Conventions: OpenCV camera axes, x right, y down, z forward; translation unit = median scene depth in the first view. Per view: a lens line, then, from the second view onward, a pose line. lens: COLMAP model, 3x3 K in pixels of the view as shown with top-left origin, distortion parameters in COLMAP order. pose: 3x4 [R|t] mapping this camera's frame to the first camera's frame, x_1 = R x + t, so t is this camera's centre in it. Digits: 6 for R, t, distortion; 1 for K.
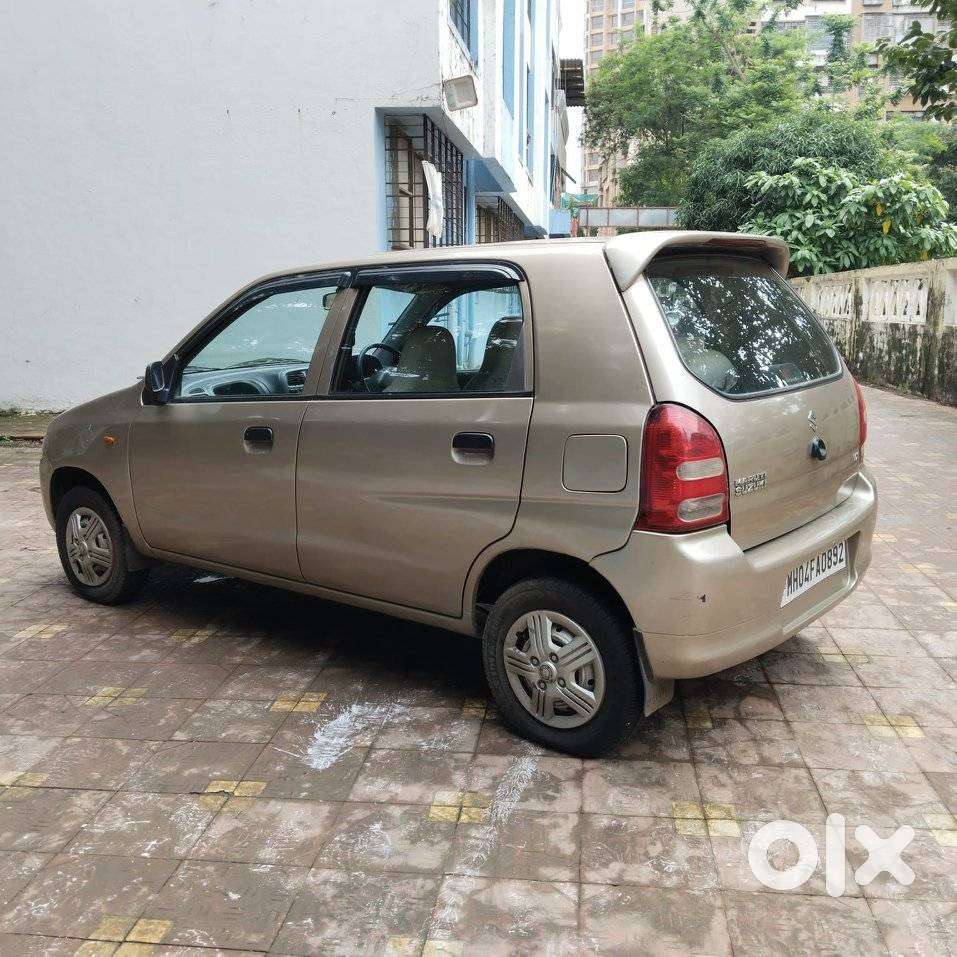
lens RADIAL K [[996.6, 0, 477.4], [0, 996.6, 472.4], [0, 0, 1]] dist [0.074095, -0.162826]
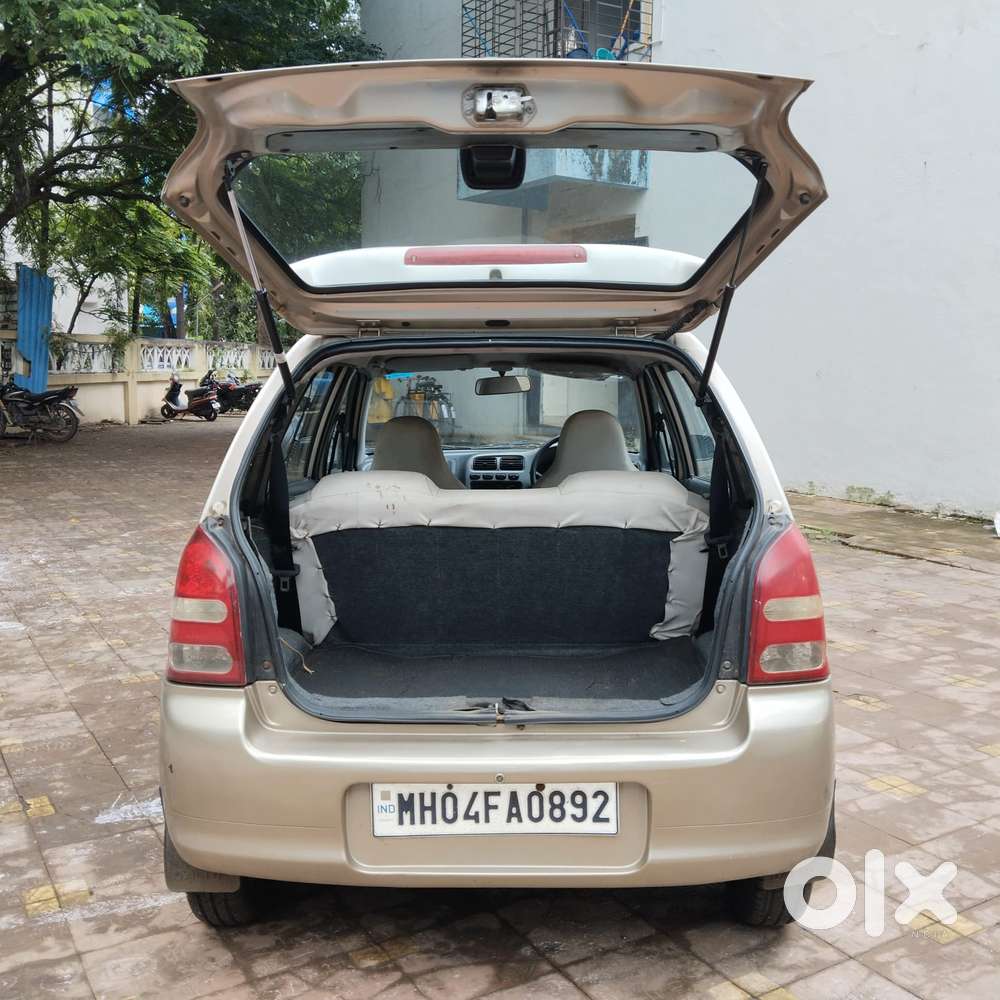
lens RADIAL K [[1038.6, 0, 497.1], [0, 1038.6, 502.0], [0, 0, 1]] dist [0.065575, -0.152461]
pose [[0.614367, 0.115307, -0.780549, 0.770846], [-0.148356, 0.988501, 0.029257, -0.112444], [0.774947, 0.097825, 0.624409, 0.497526]]
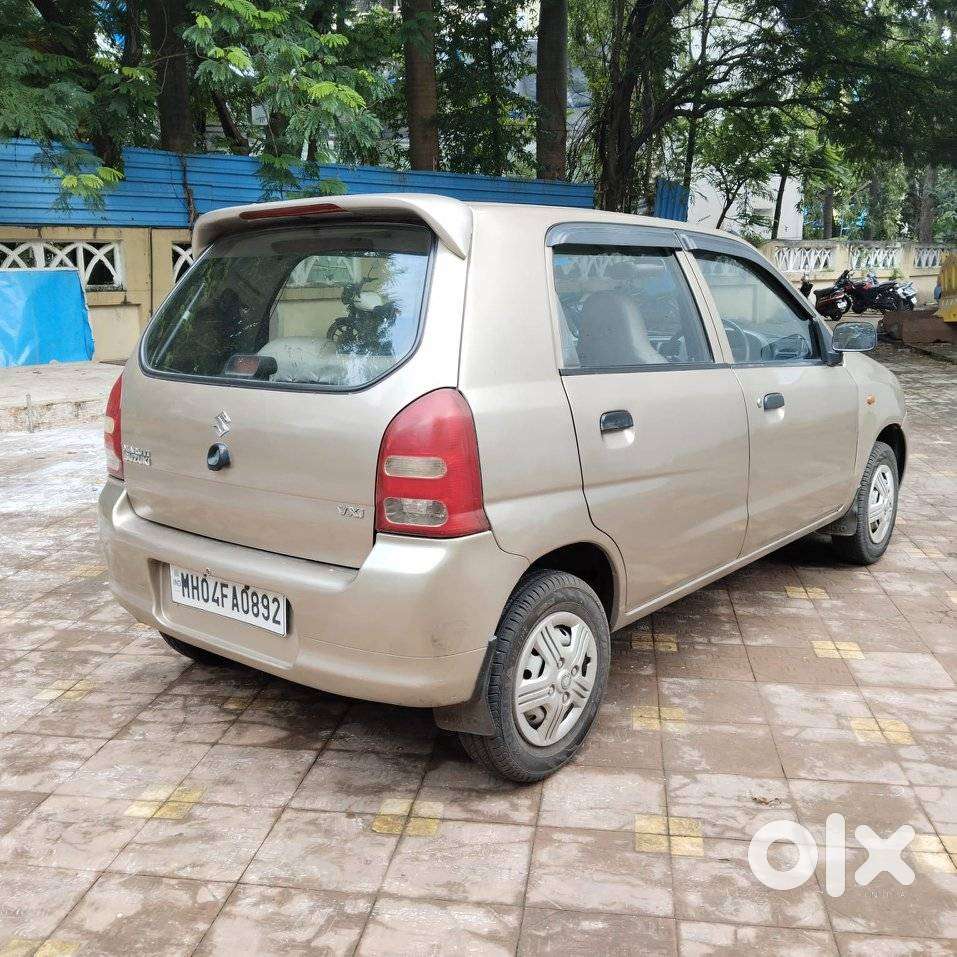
lens RADIAL K [[996.6, 0, 477.4], [0, 996.6, 472.4], [0, 0, 1]] dist [0.074095, -0.162826]
pose [[-0.025163, 0.205707, -0.978290, 1.027308], [-0.160054, 0.965147, 0.207061, -0.193682], [0.986788, 0.161789, 0.008638, 1.072317]]
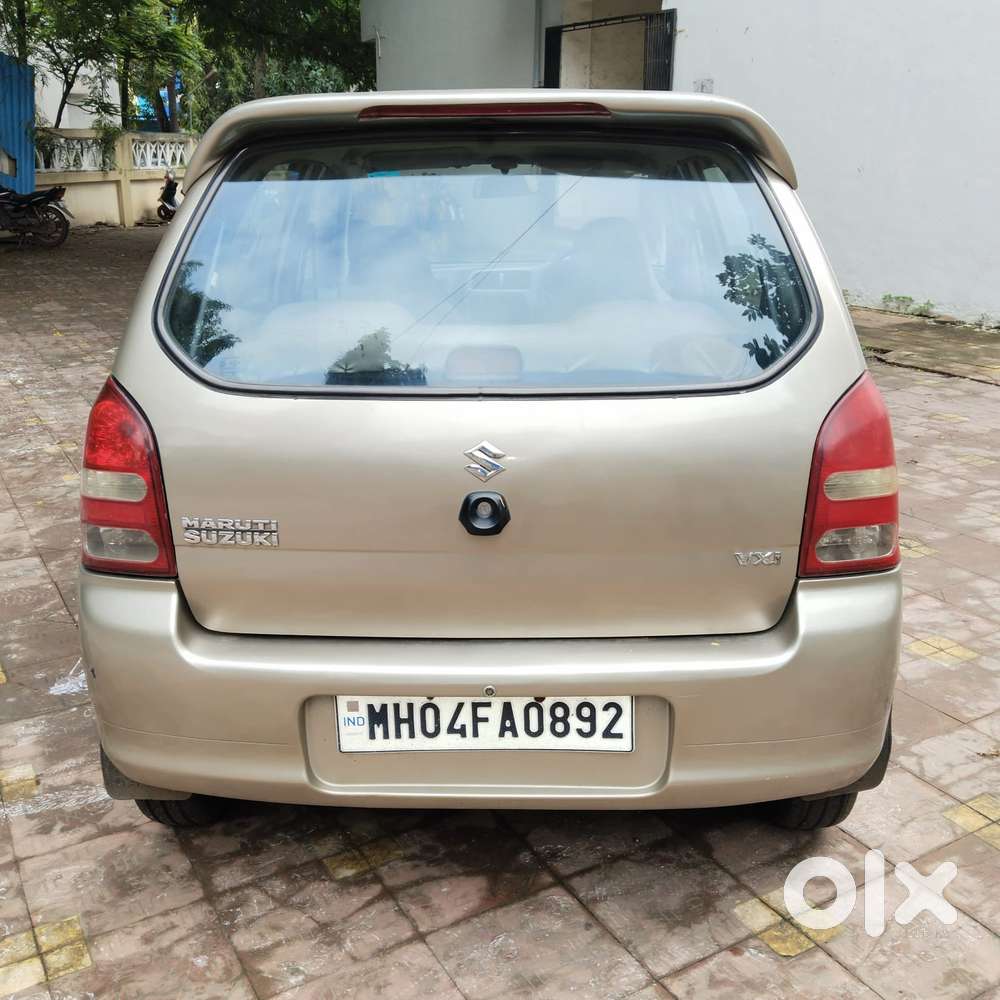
lens RADIAL K [[1041.4, 0, 498.8], [0, 1041.4, 493.6], [0, 0, 1]] dist [0.074095, -0.162826]
pose [[0.604708, 0.251075, -0.755837, 0.671723], [-0.145906, 0.967873, 0.204777, -0.129437], [0.782968, -0.013549, 0.621914, 0.588761]]
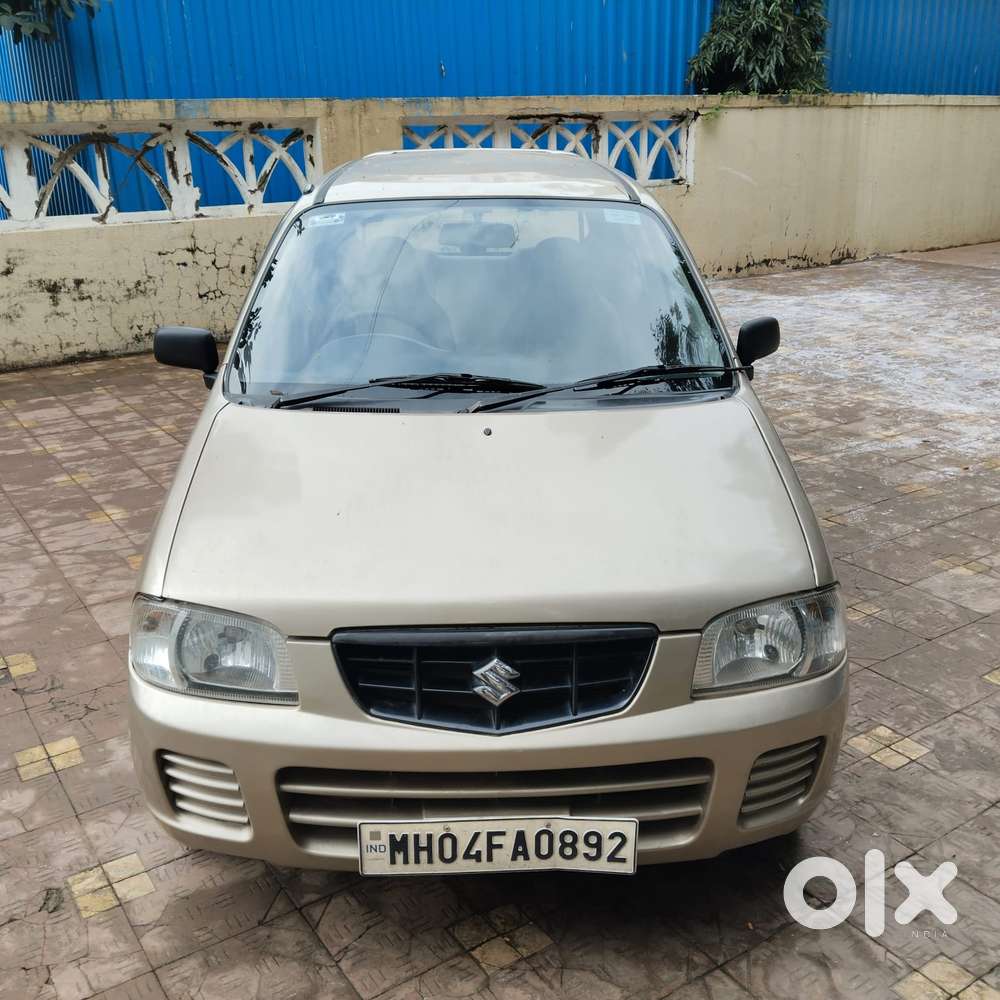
lens RADIAL K [[1043.5, 0, 496.1], [0, 1043.5, 494.5], [0, 0, 1]] dist [0.059620, -0.132648]
pose [[-0.643283, -0.231713, 0.729723, -0.862762], [0.157466, 0.892687, 0.422273, -0.380545], [-0.749260, 0.386547, -0.537764, 1.761869]]
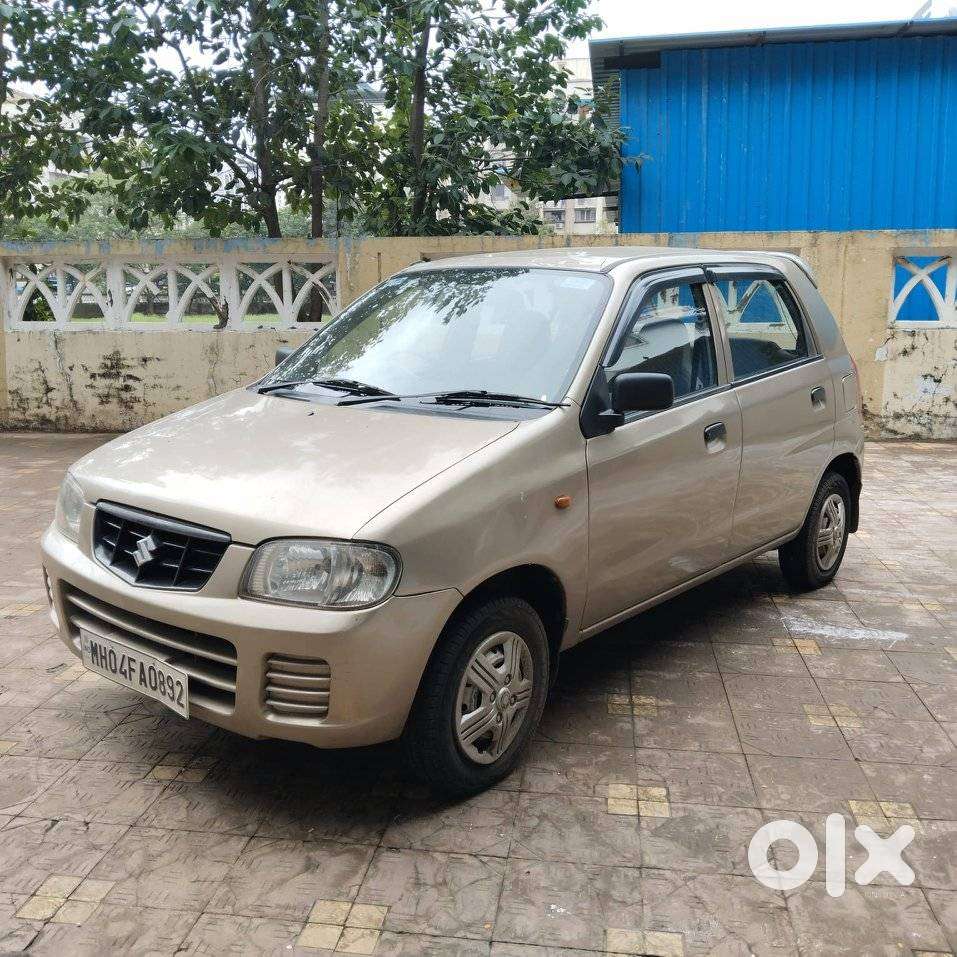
lens RADIAL K [[993.9, 0, 475.7], [0, 993.9, 480.4], [0, 0, 1]] dist [0.065575, -0.152461]
pose [[0.020751, -0.173921, 0.984541, -1.214129], [0.173357, 0.970462, 0.167780, -0.197733], [-0.984640, 0.167195, 0.050289, 1.214839]]
